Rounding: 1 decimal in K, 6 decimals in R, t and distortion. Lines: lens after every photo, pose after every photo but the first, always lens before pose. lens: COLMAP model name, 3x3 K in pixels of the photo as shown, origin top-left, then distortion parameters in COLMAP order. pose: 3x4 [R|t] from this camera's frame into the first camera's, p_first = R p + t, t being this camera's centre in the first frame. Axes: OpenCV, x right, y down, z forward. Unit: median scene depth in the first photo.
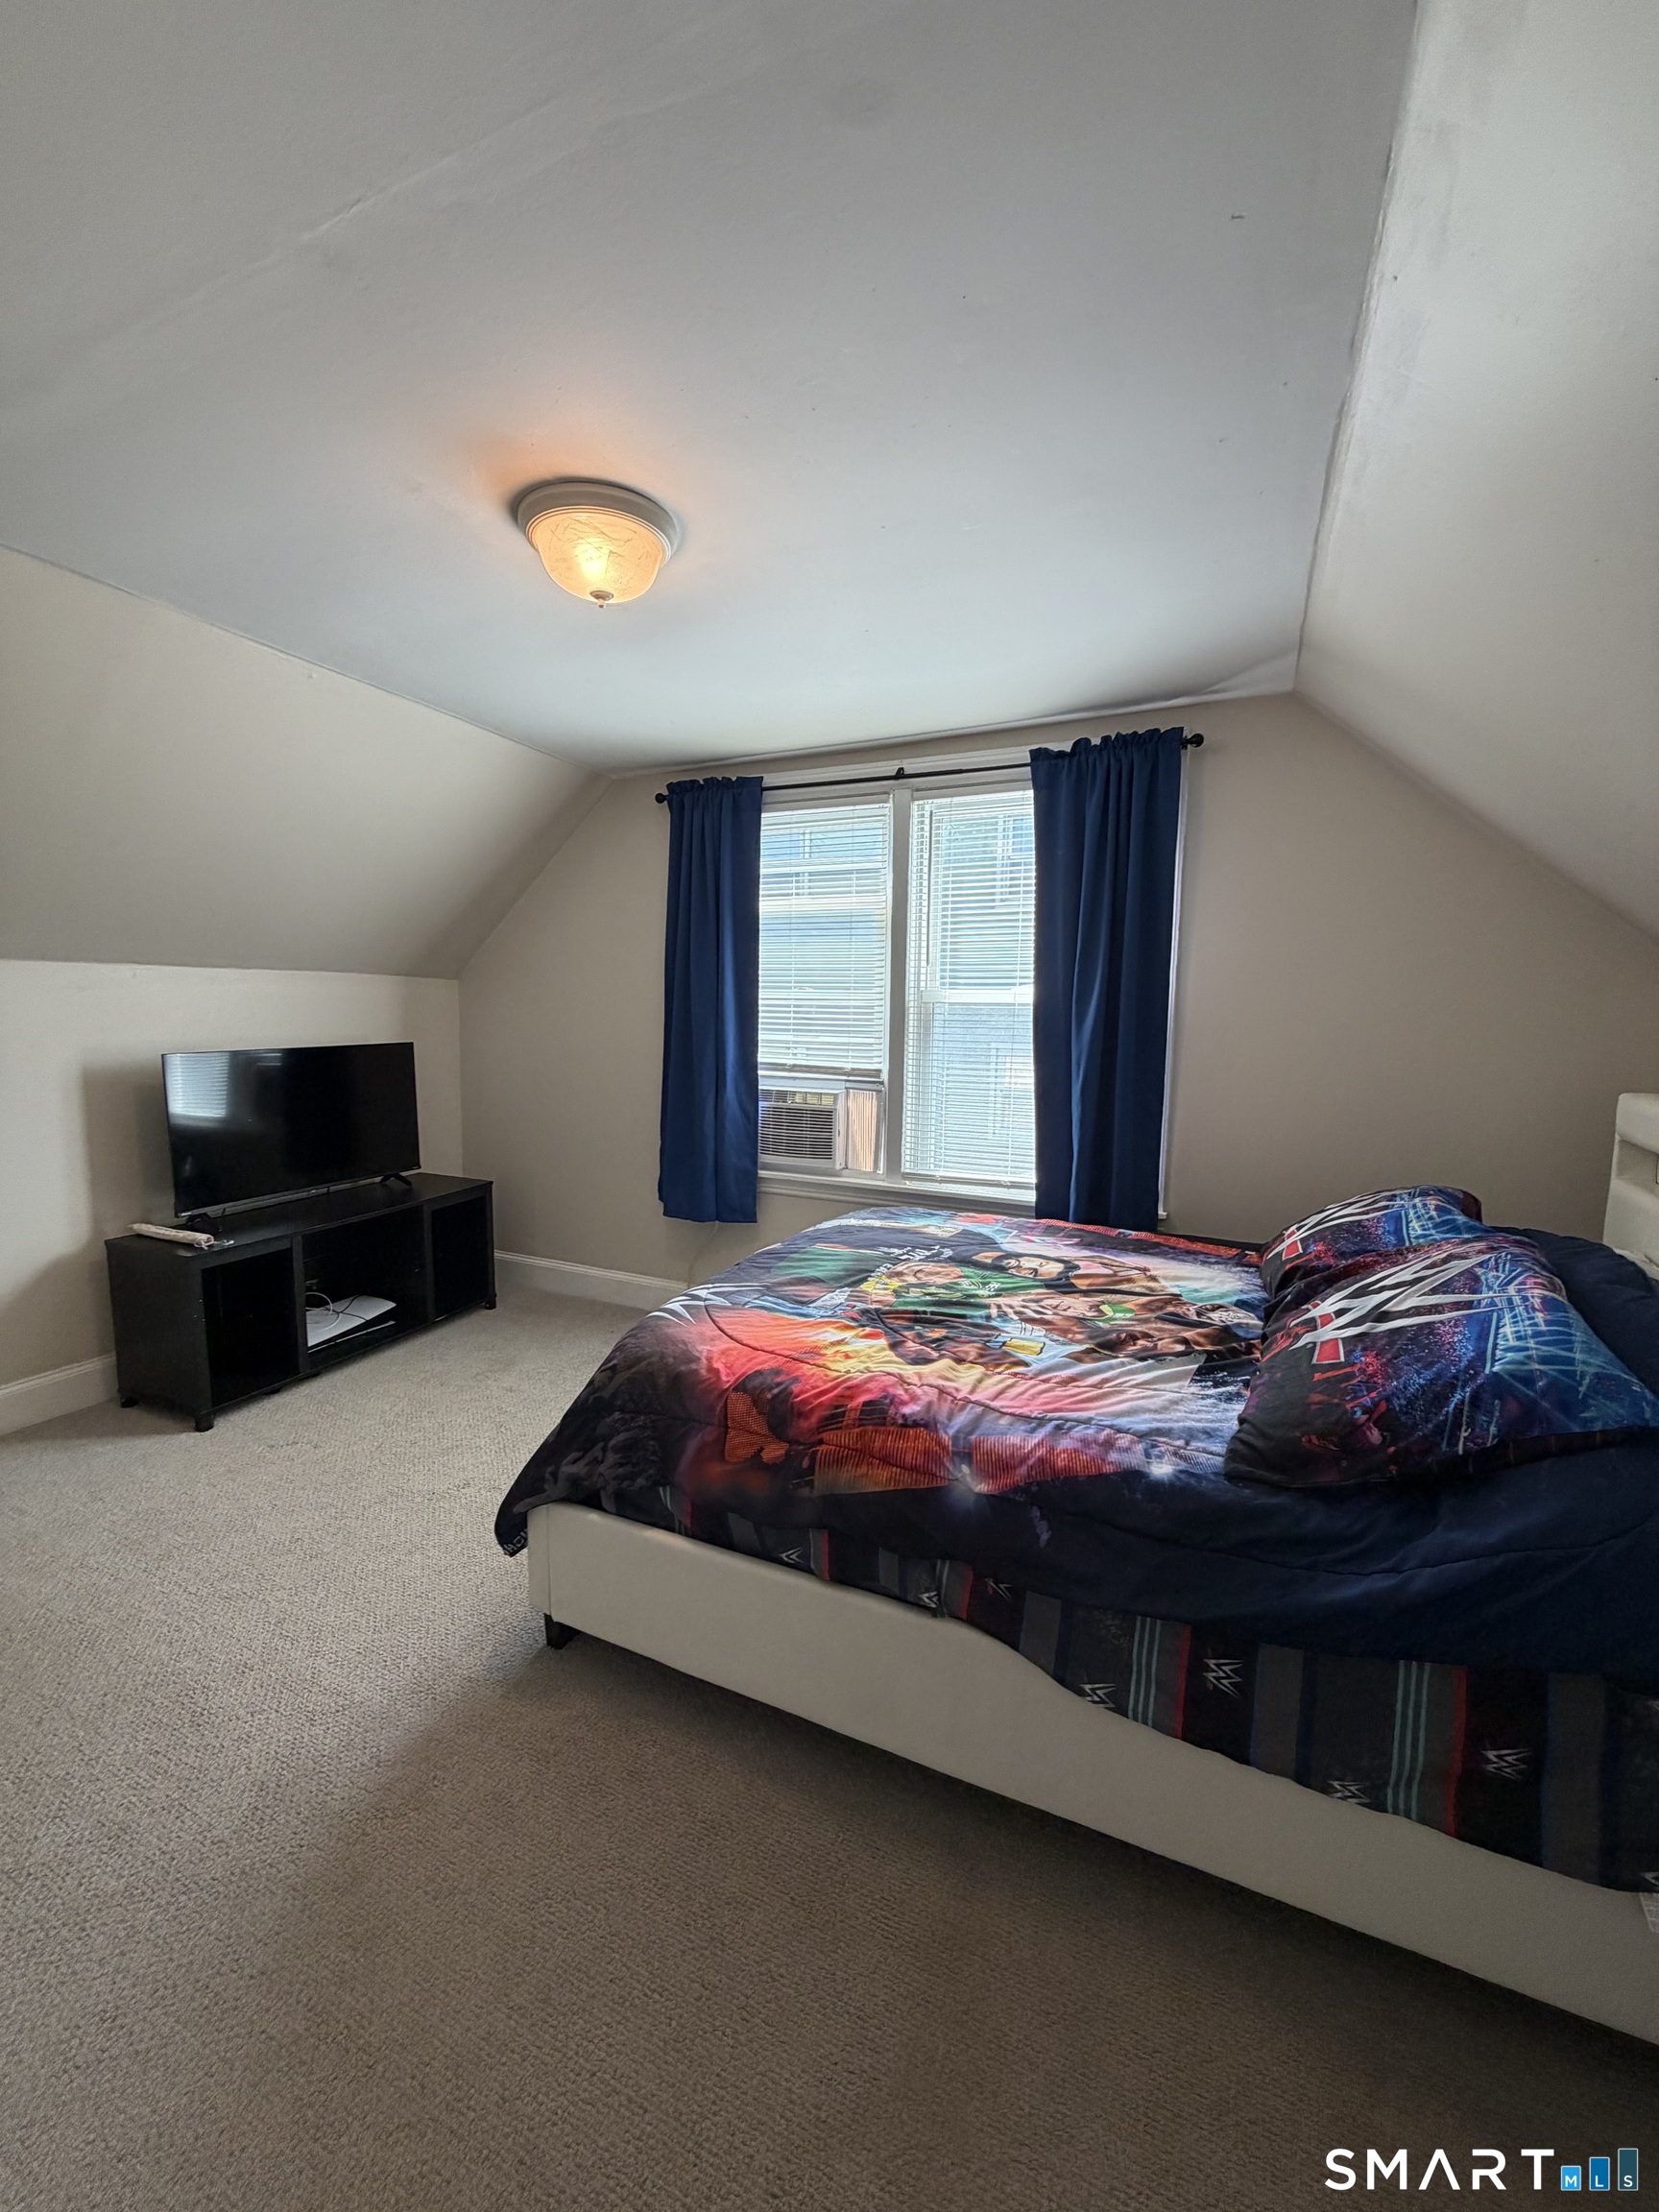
lens RADIAL K [[885.5, 0, 816.3], [0, 885.5, 1098.7], [0, 0, 1]] dist [-0.003377, 0.000334]
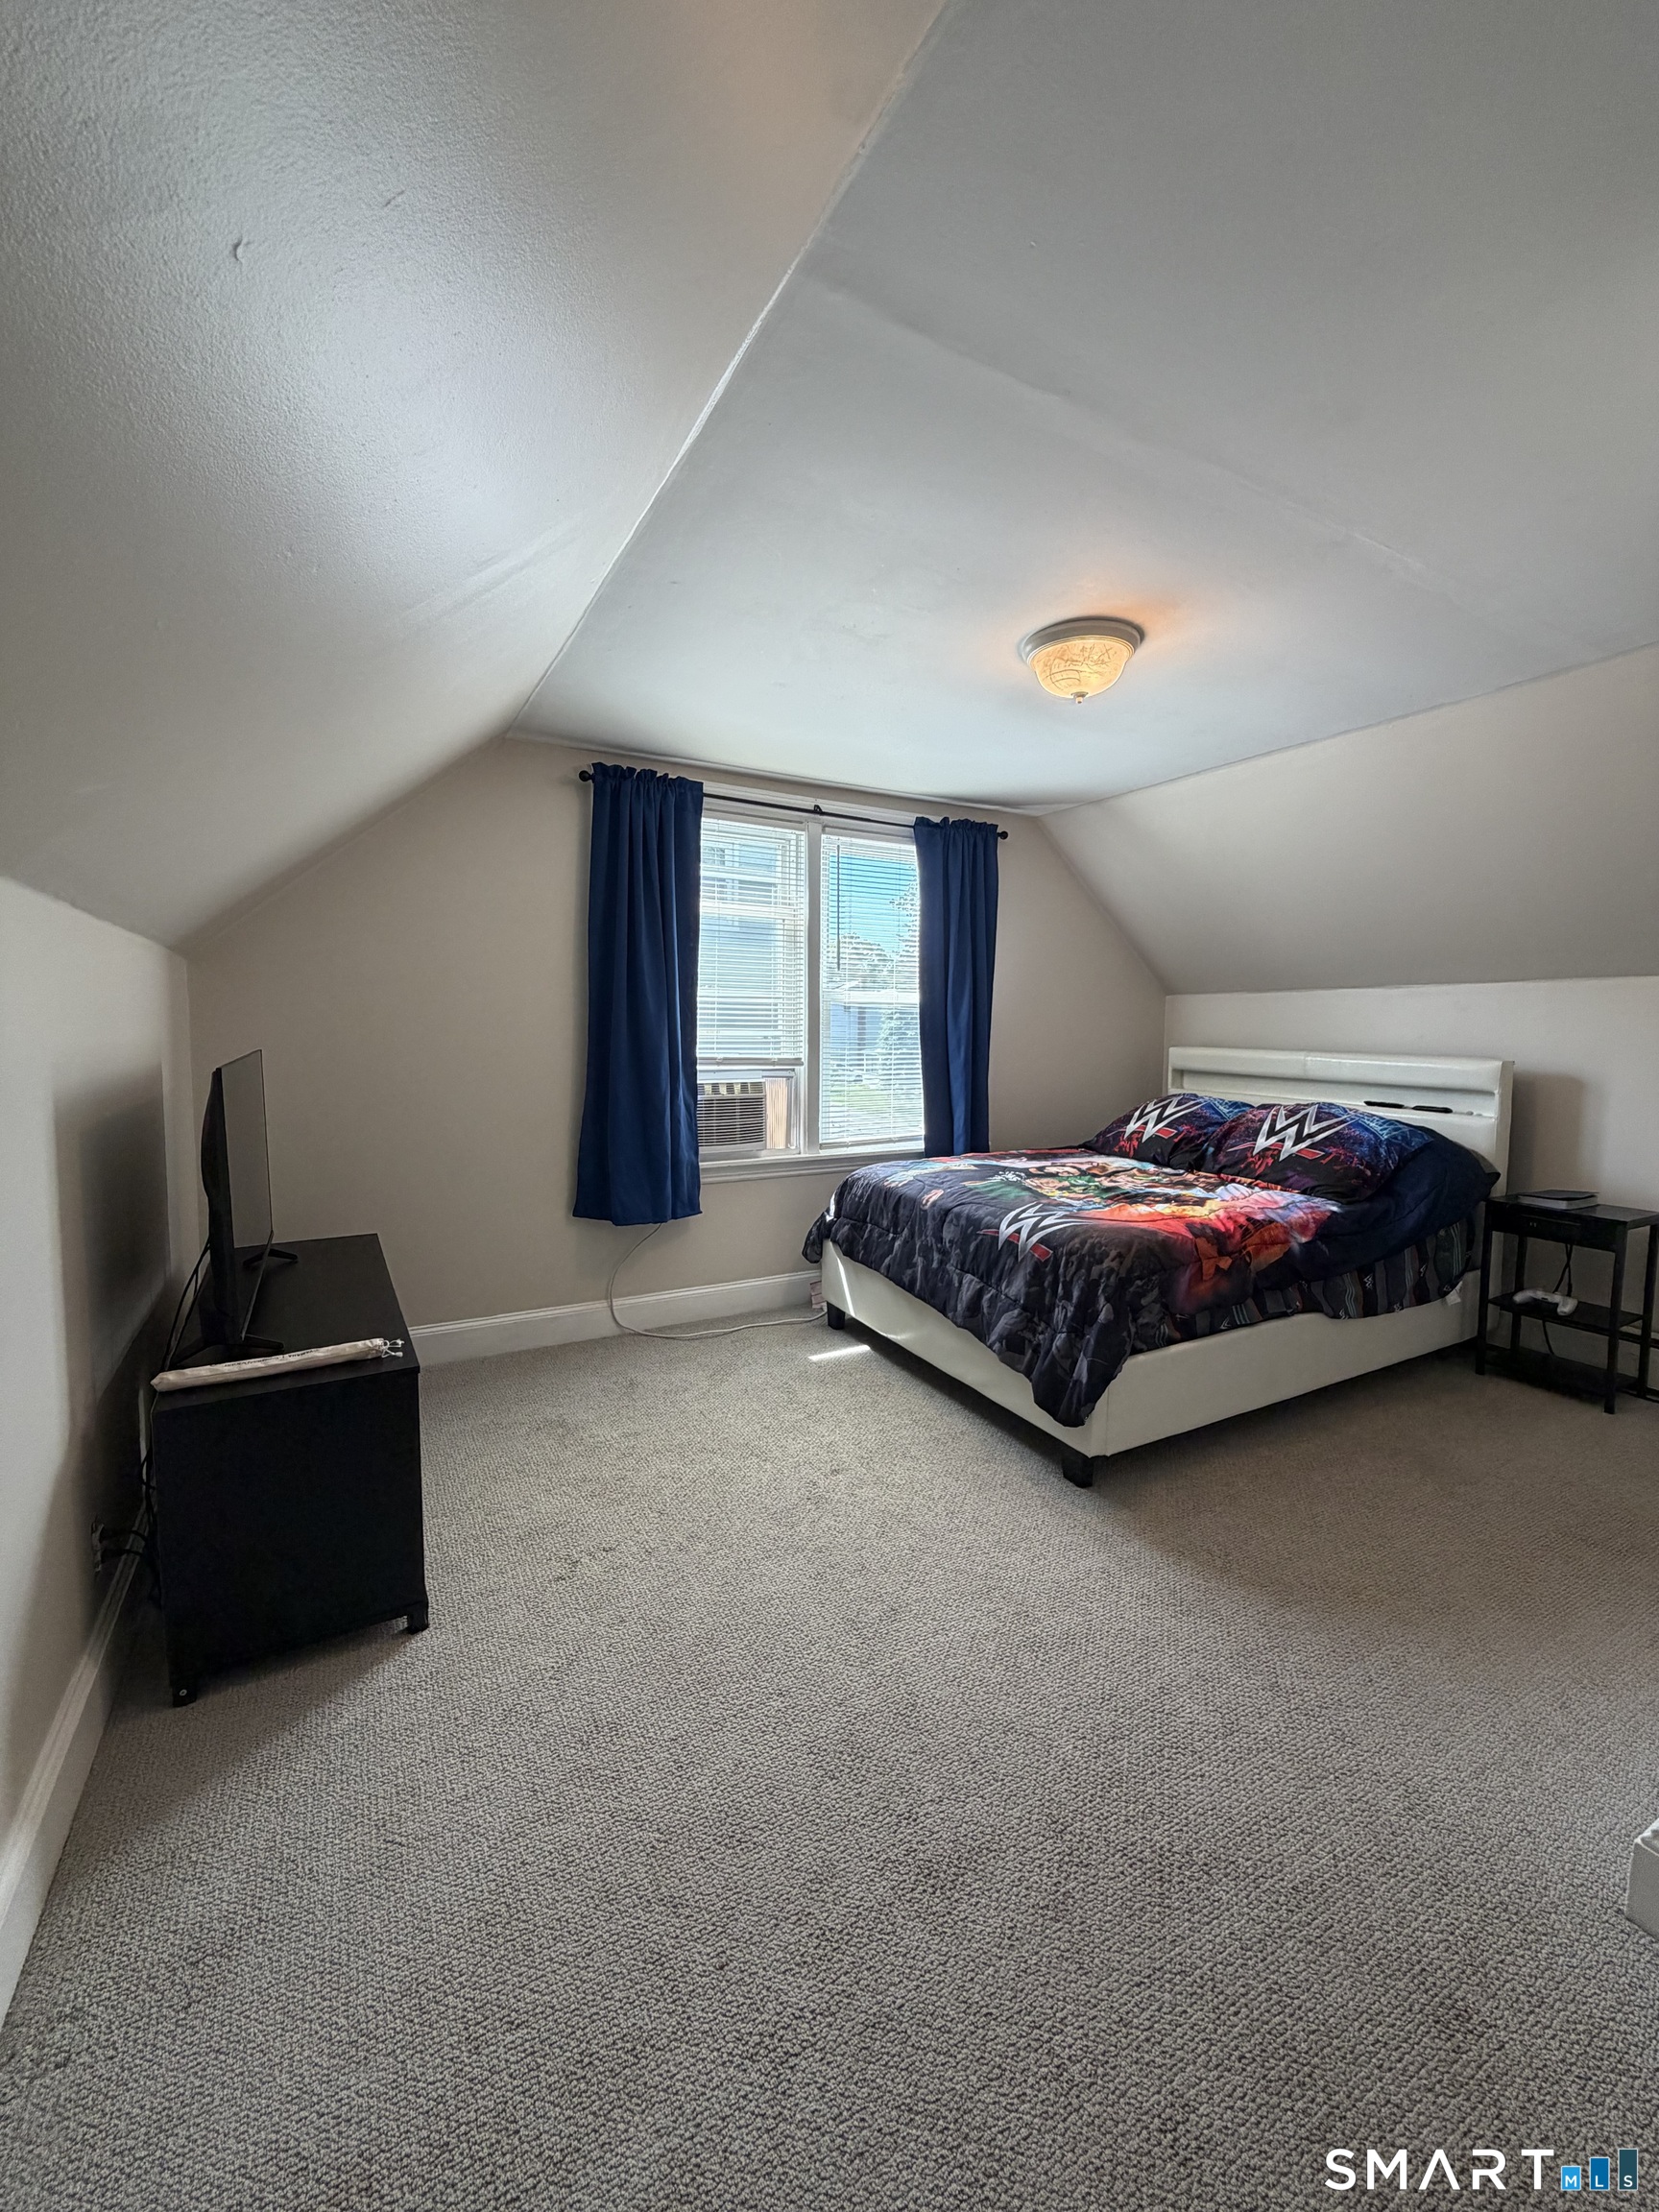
lens RADIAL K [[885.5, 0, 819.3], [0, 885.5, 1109.4], [0, 0, 1]] dist [-0.003377, 0.000334]
pose [[0.586979, -0.083077, 0.805329, -0.855423], [0.086477, 0.995464, 0.039660, -0.009995], [-0.804971, 0.046363, 0.591500, 0.290964]]
